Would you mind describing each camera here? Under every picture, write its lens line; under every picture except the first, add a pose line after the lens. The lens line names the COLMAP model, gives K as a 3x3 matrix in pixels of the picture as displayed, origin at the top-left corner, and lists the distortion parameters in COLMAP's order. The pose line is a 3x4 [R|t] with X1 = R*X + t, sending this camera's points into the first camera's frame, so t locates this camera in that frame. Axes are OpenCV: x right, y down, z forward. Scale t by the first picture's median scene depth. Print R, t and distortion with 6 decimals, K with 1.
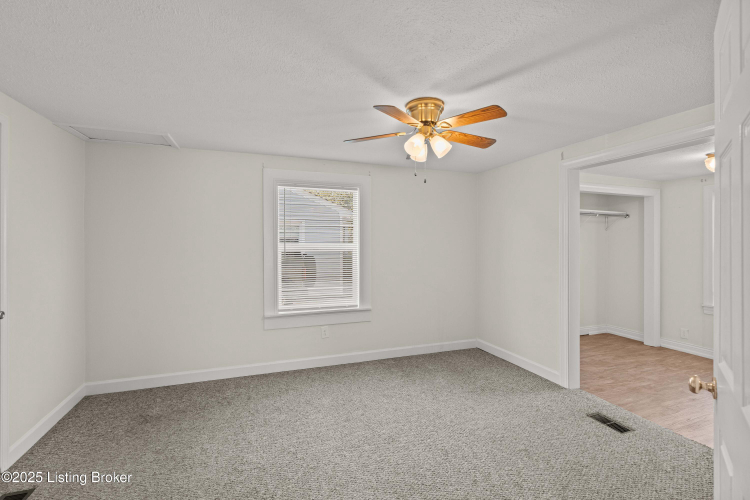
lens RADIAL K [[348.2, 0, 373.5], [0, 348.2, 241.0], [0, 0, 1]] dist [-0.001080, 0.000011]
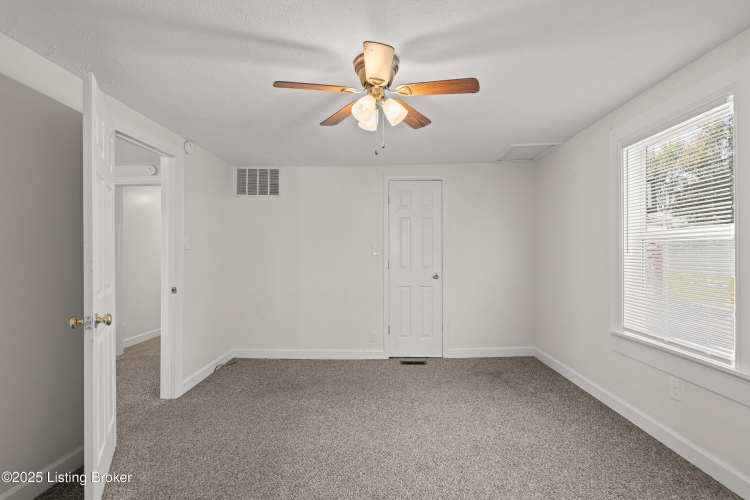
lens RADIAL K [[383.8, 0, 375.0], [0, 383.8, 250.0], [0, 0, 1]] dist [0.003742, 0.000593]
pose [[-0.371194, -0.005783, -0.928537, 0.533366], [0.022763, 0.999623, -0.015326, 0.036539], [0.928276, -0.026825, -0.370923, 0.702962]]
